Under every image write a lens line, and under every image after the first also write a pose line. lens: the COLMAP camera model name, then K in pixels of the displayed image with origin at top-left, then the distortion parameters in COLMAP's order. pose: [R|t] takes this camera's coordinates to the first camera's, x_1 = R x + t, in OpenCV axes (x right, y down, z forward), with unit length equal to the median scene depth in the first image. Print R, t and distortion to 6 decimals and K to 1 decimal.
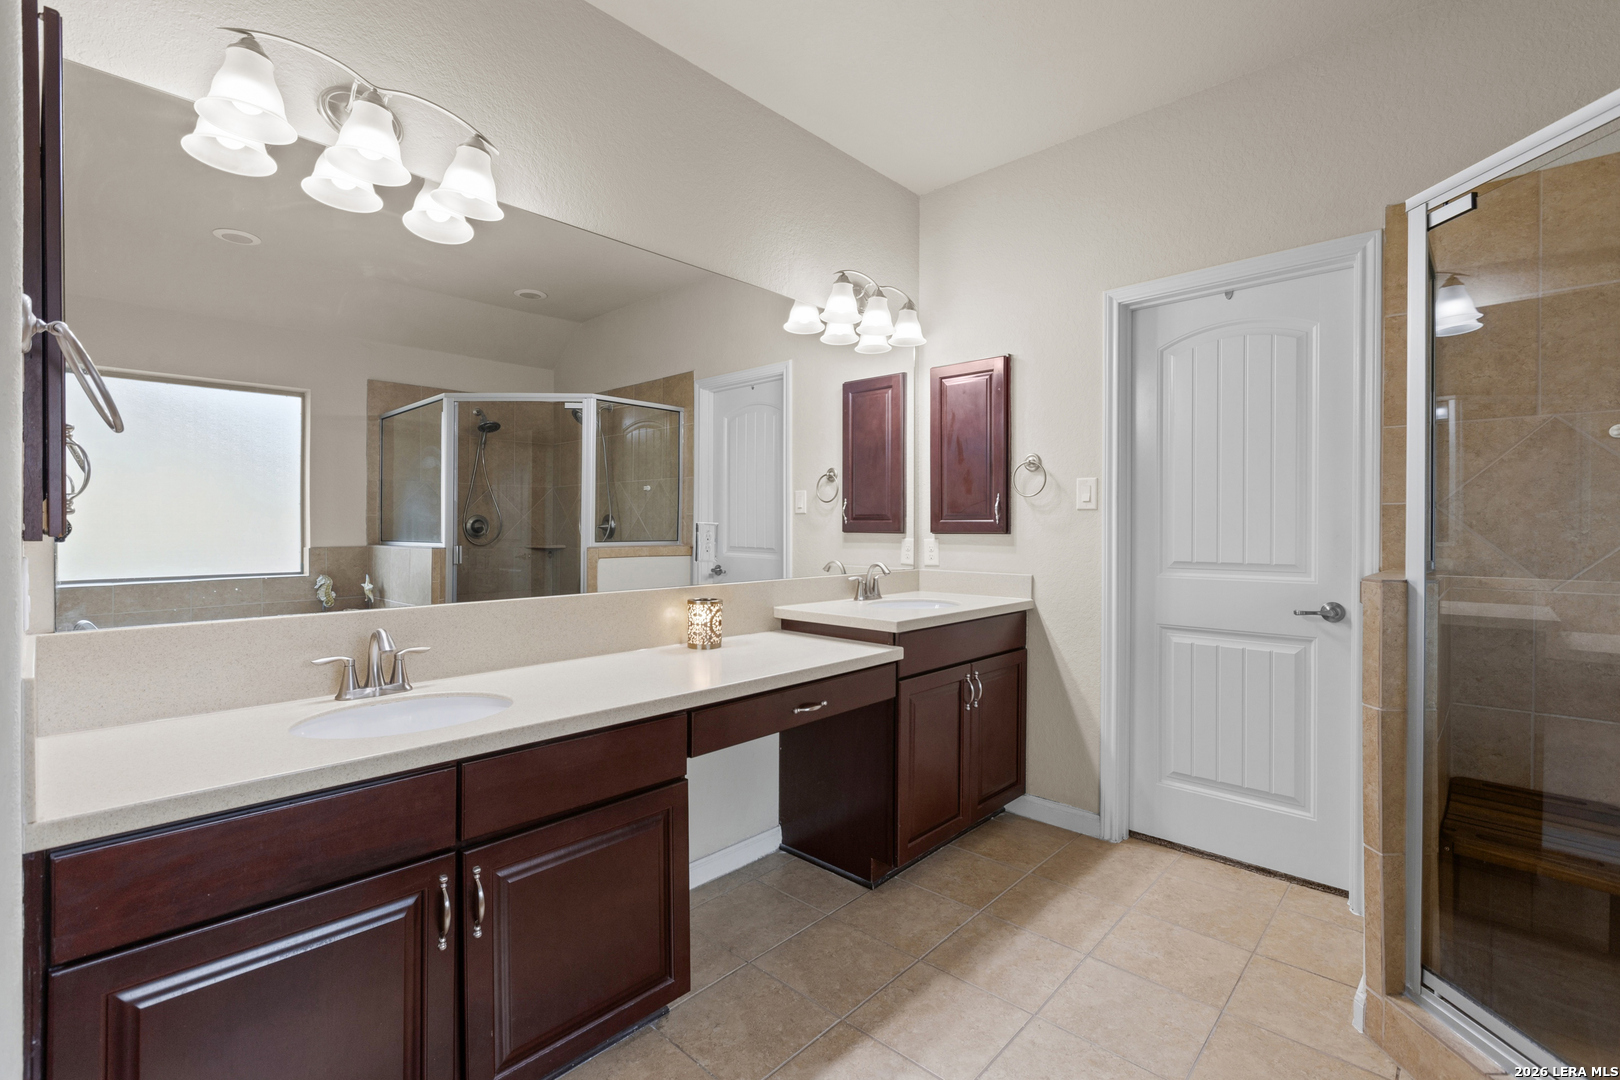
lens RADIAL K [[731.0, 0, 807.6], [0, 731.0, 535.0], [0, 0, 1]] dist [0.002152, -0.000539]
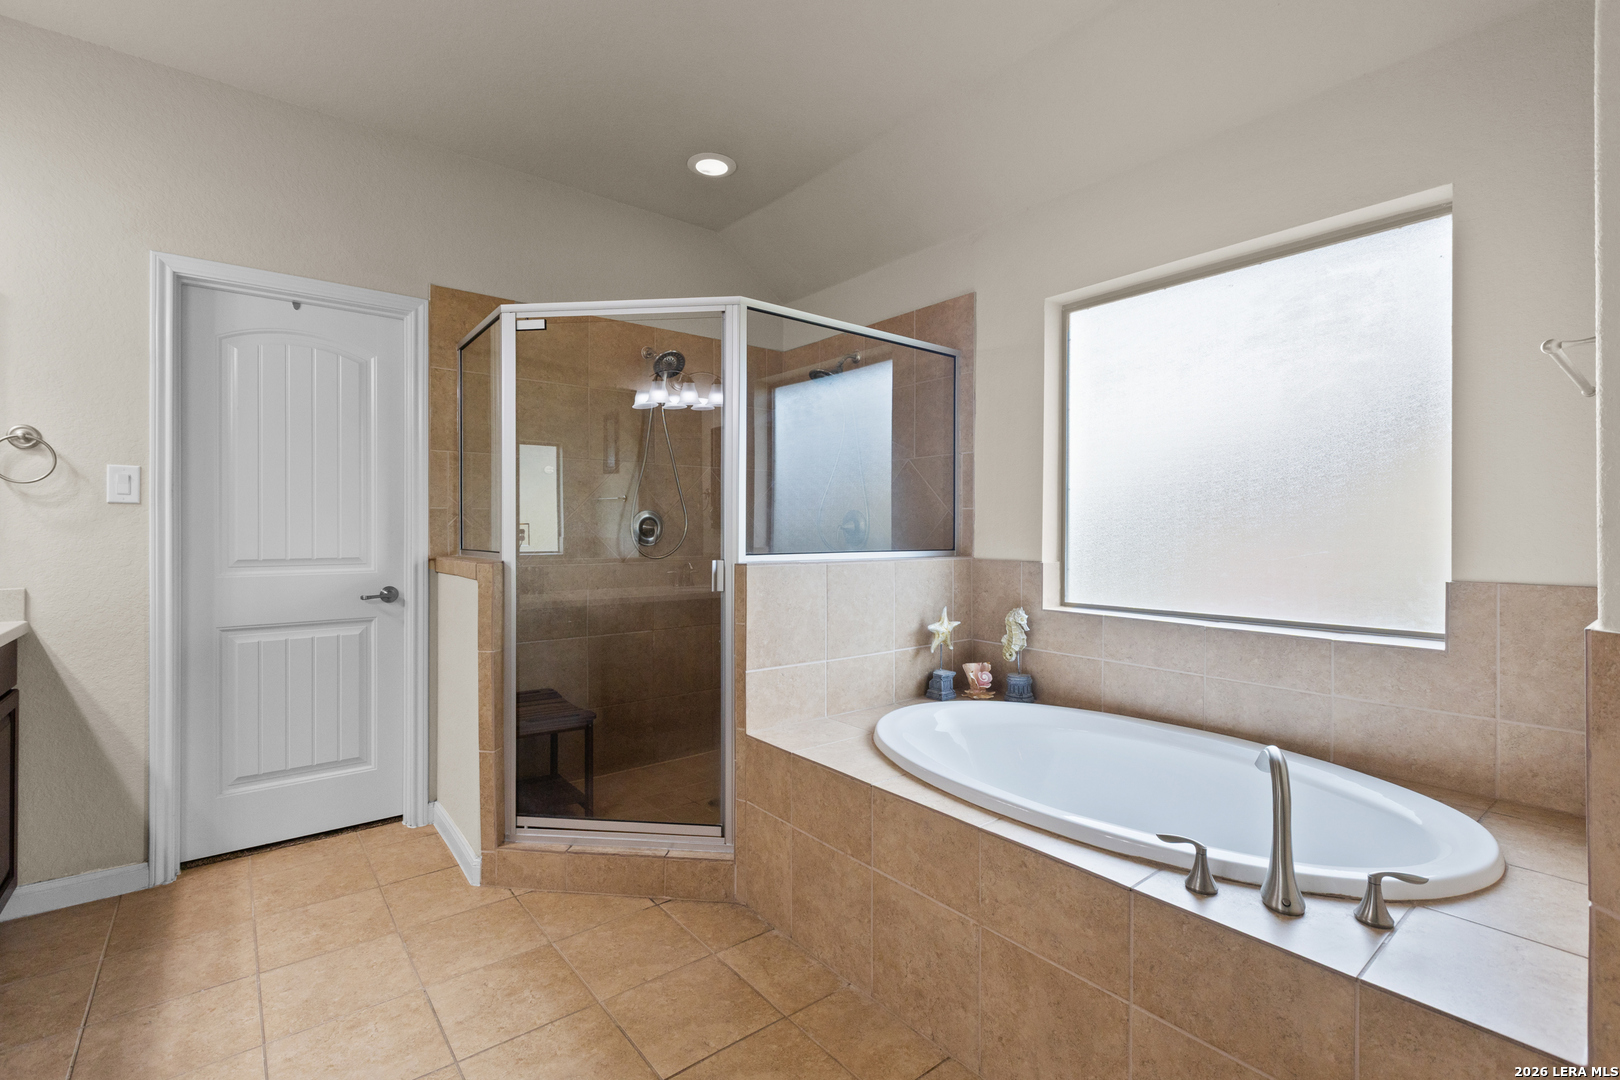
lens RADIAL K [[731.0, 0, 811.9], [0, 731.0, 532.3], [0, 0, 1]] dist [0.002152, -0.000539]
pose [[0.125567, -0.006794, 0.992062, -0.401382], [0.007453, 0.999955, 0.005905, -0.000779], [-0.992057, 0.006653, 0.125612, 0.136643]]
